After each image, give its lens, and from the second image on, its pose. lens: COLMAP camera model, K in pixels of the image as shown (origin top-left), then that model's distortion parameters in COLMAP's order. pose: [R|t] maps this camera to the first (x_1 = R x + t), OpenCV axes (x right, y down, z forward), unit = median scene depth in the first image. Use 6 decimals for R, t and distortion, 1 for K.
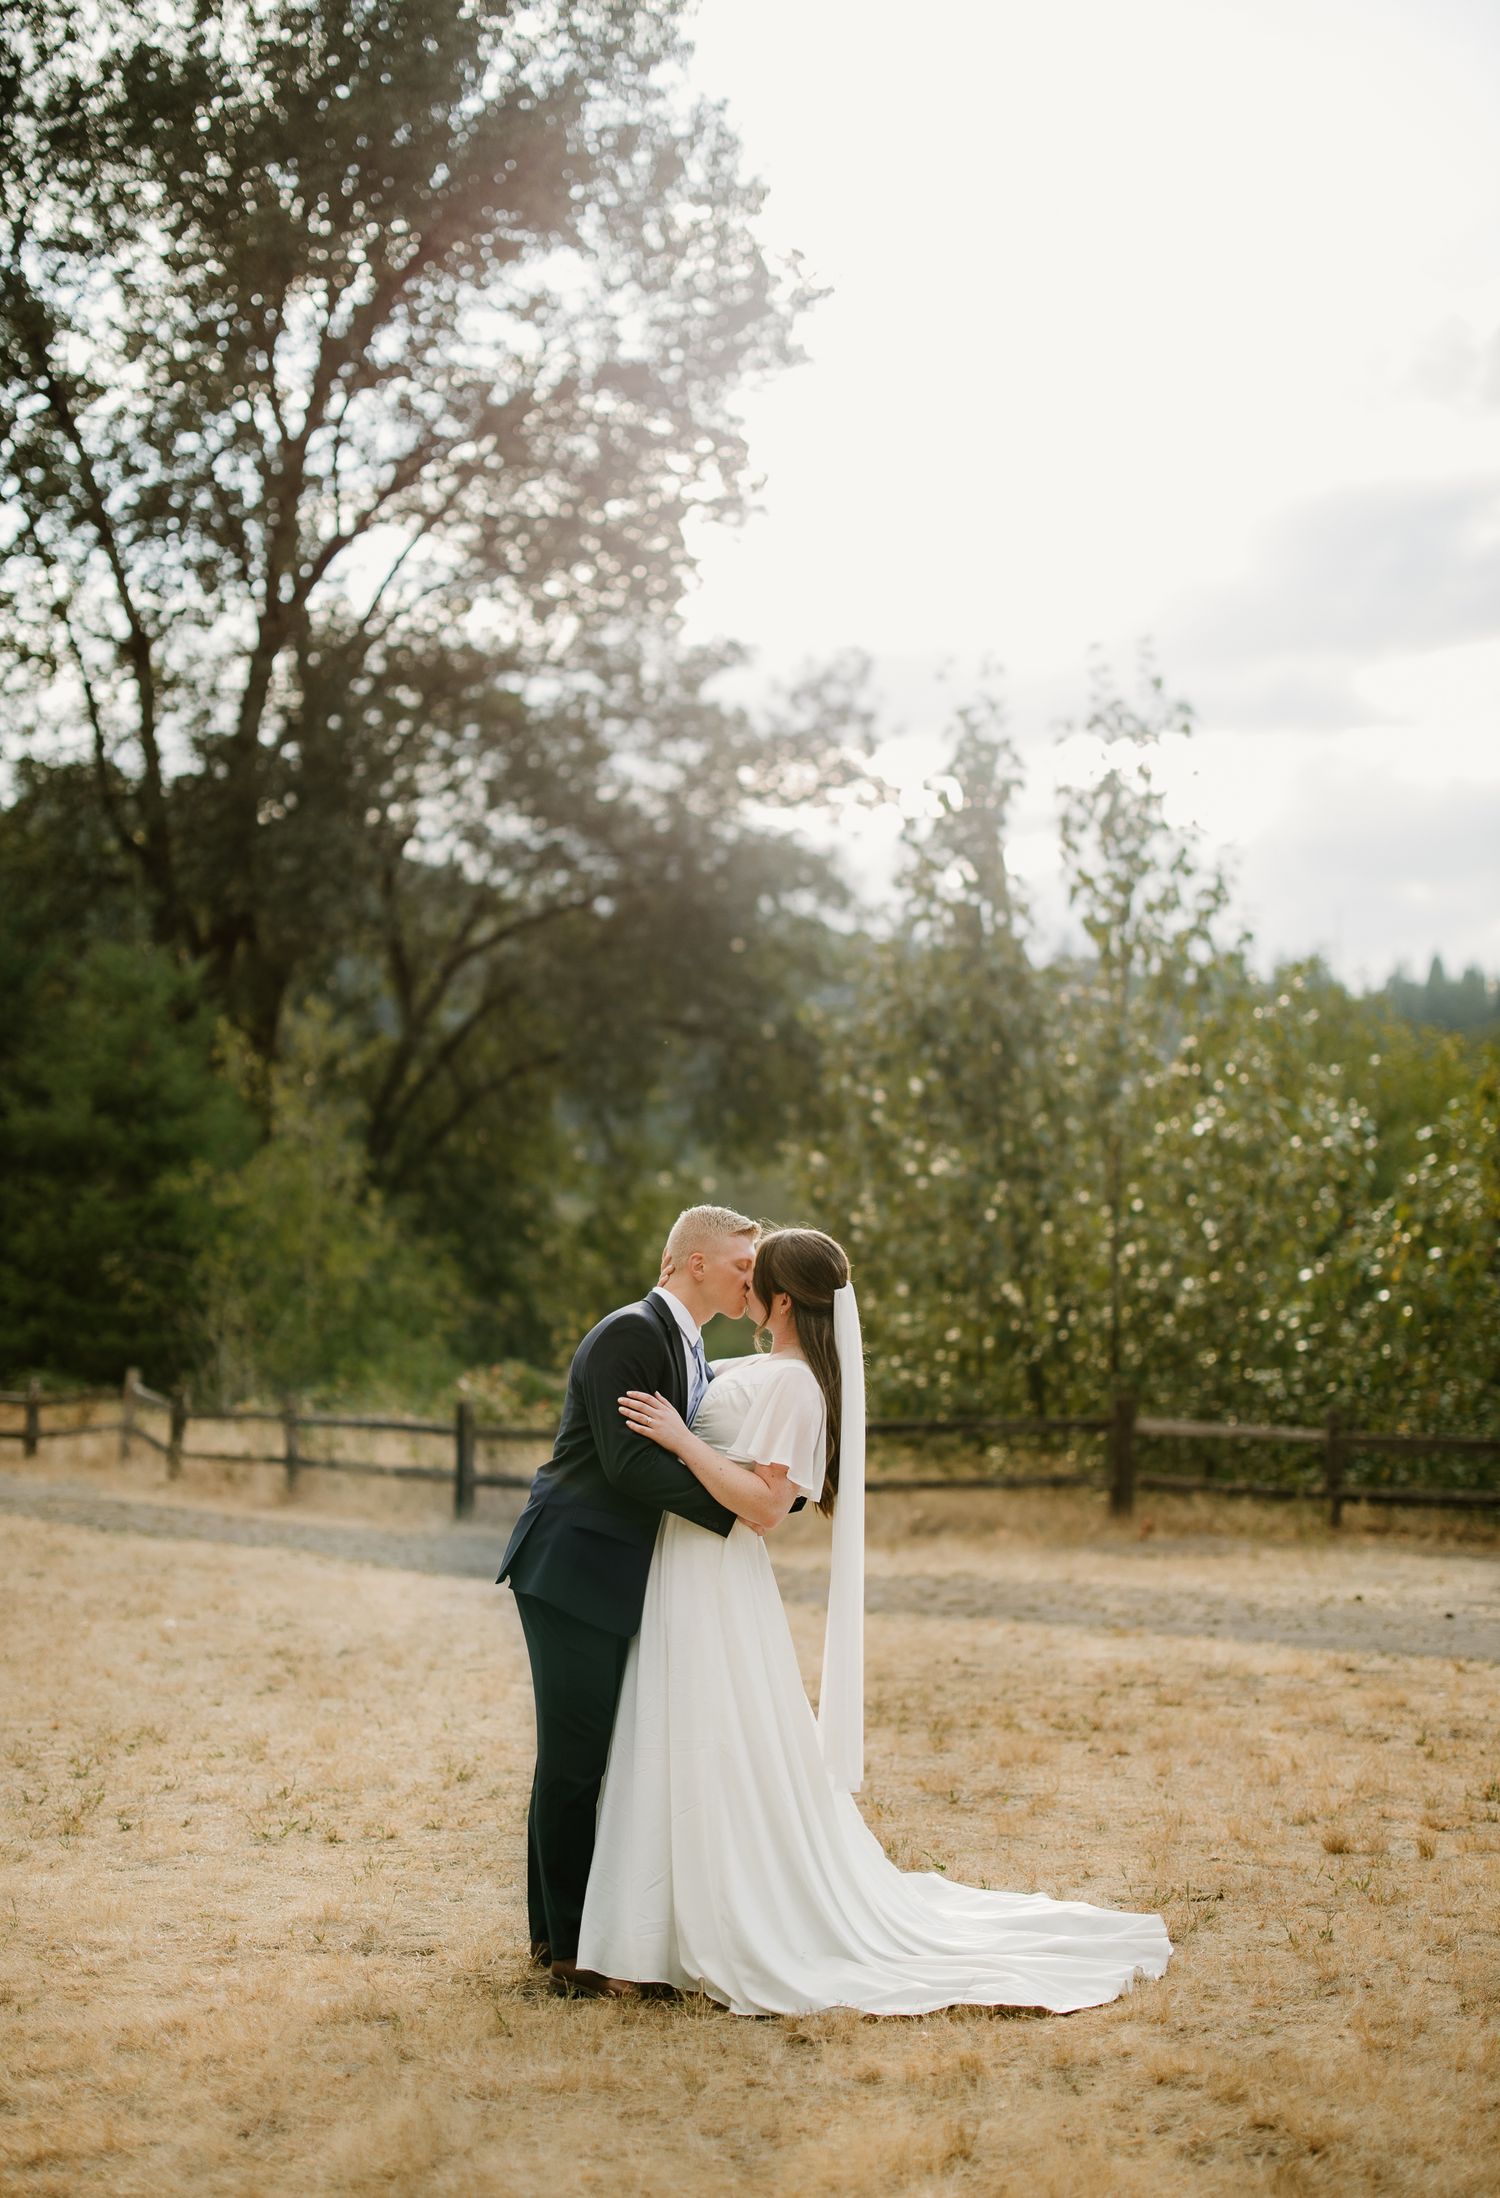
lens RADIAL K [[3172.6, 0, 680.4], [0, 3172.6, 1098.4], [0, 0, 1]] dist [-0.006607, 0.002764]
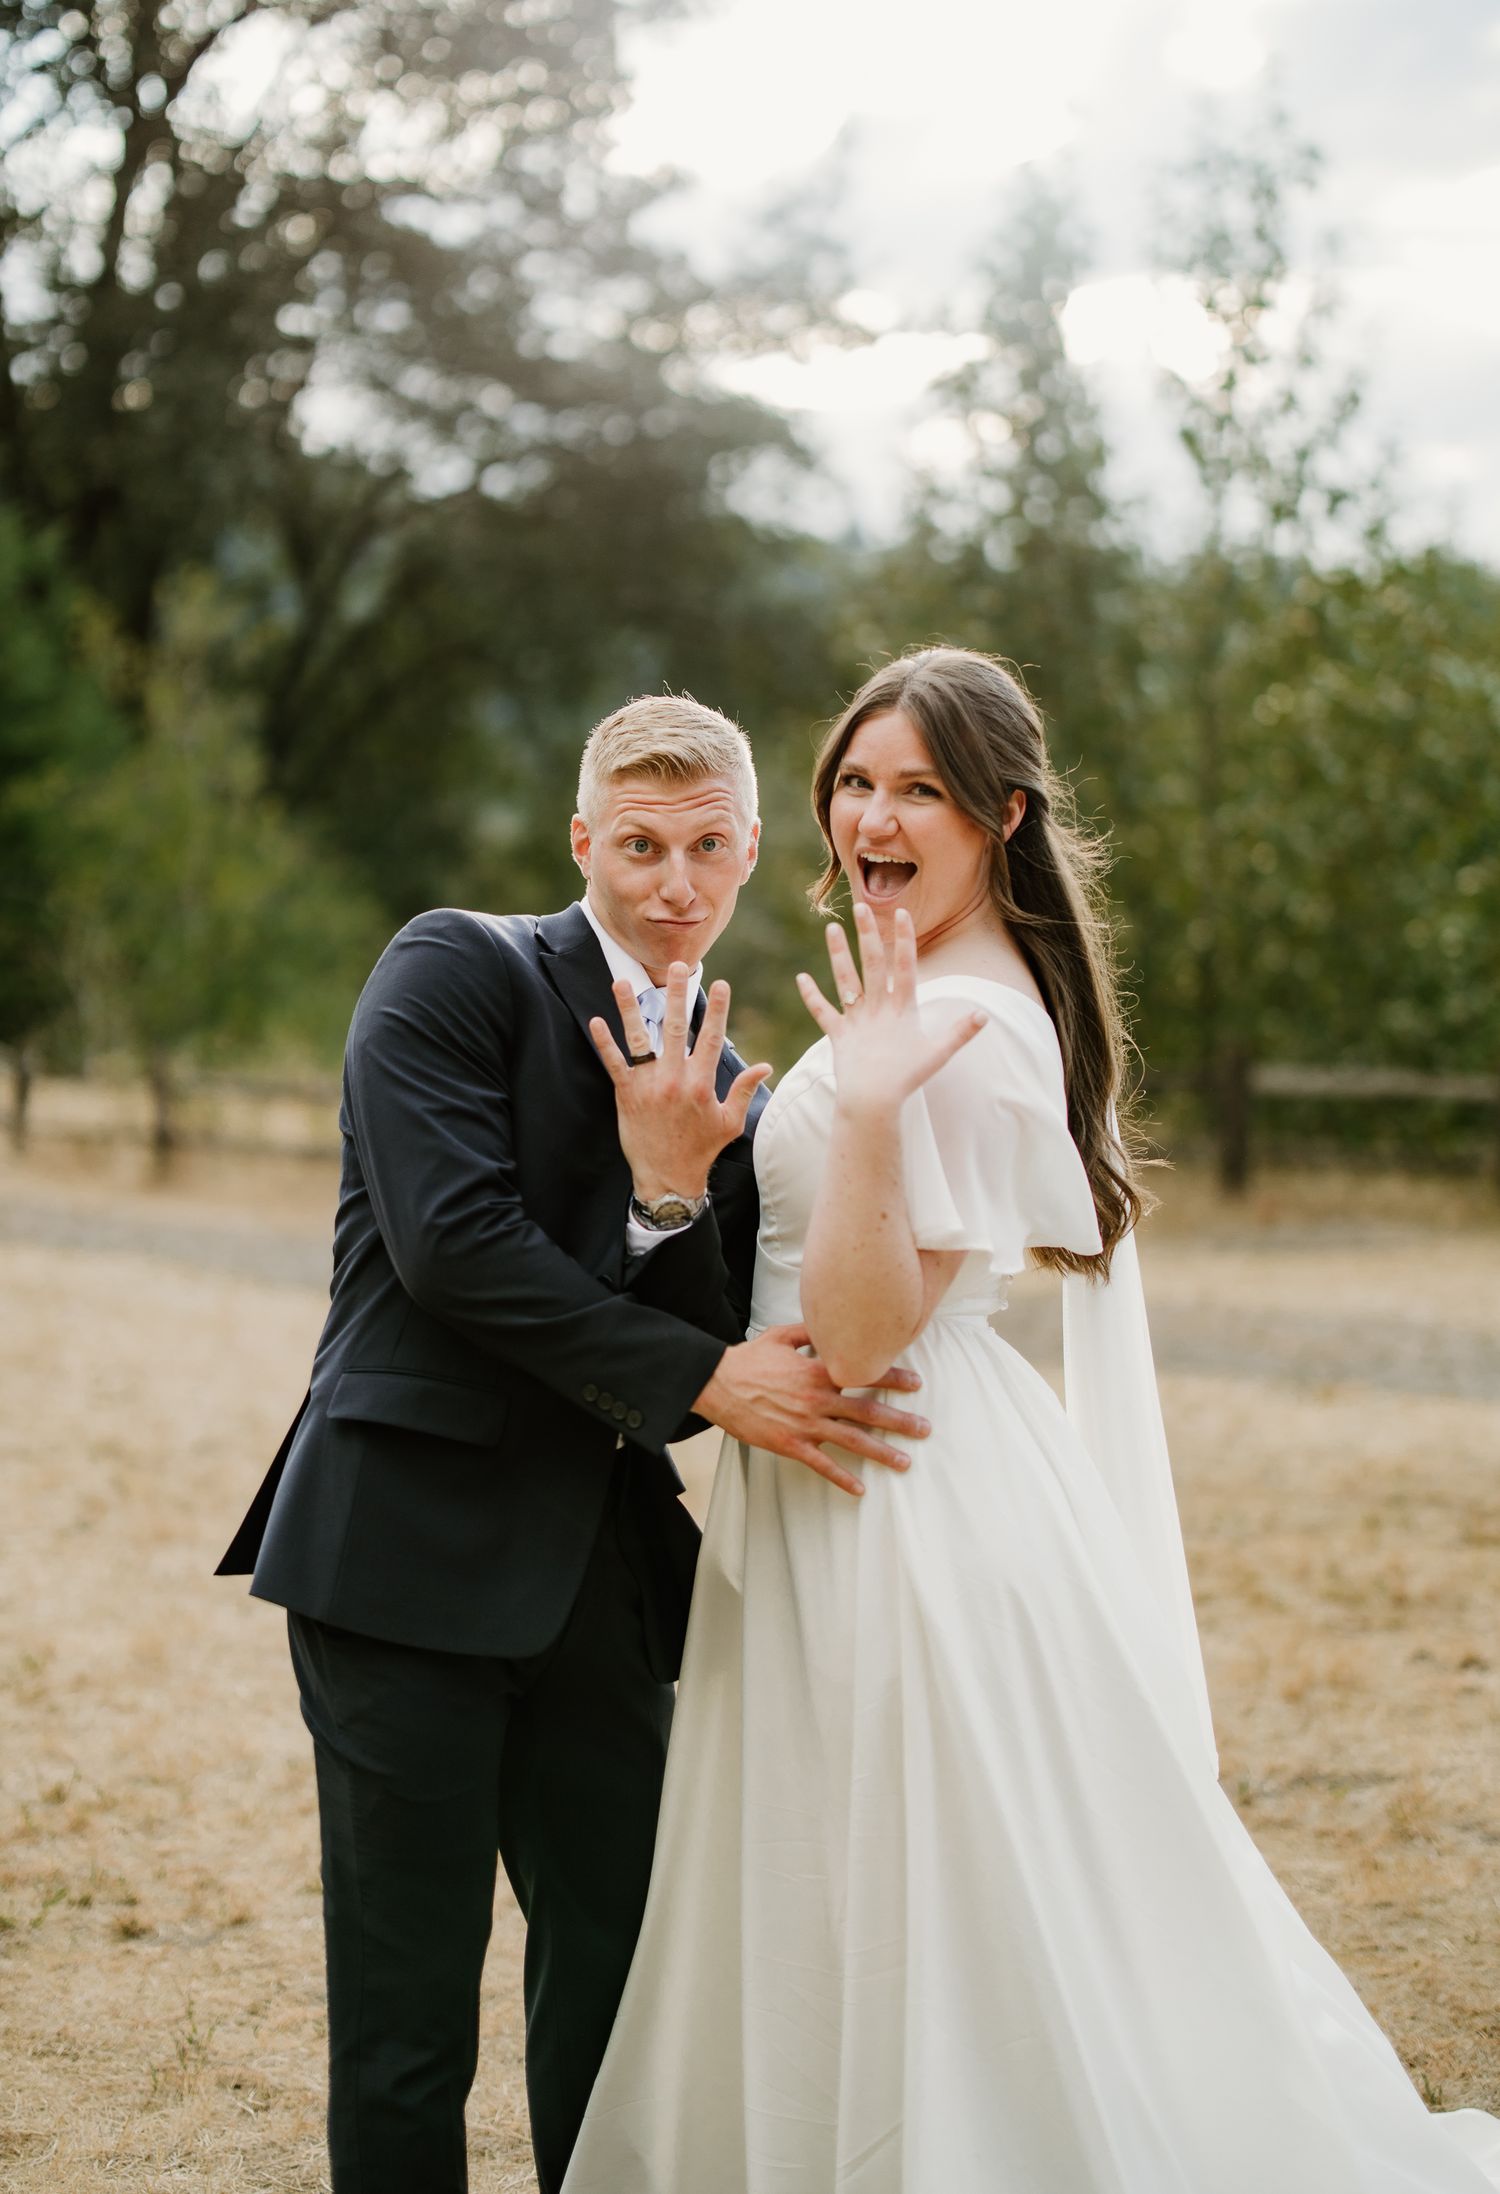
lens RADIAL K [[3286.7, 0, 706.7], [0, 3286.7, 1095.4], [0, 0, 1]] dist [-0.024968, 0.078049]
pose [[0.999473, -0.014628, 0.028968, -0.006332], [0.011247, 0.993461, 0.113619, 0.007631], [-0.030440, -0.113234, 0.993102, 0.112441]]
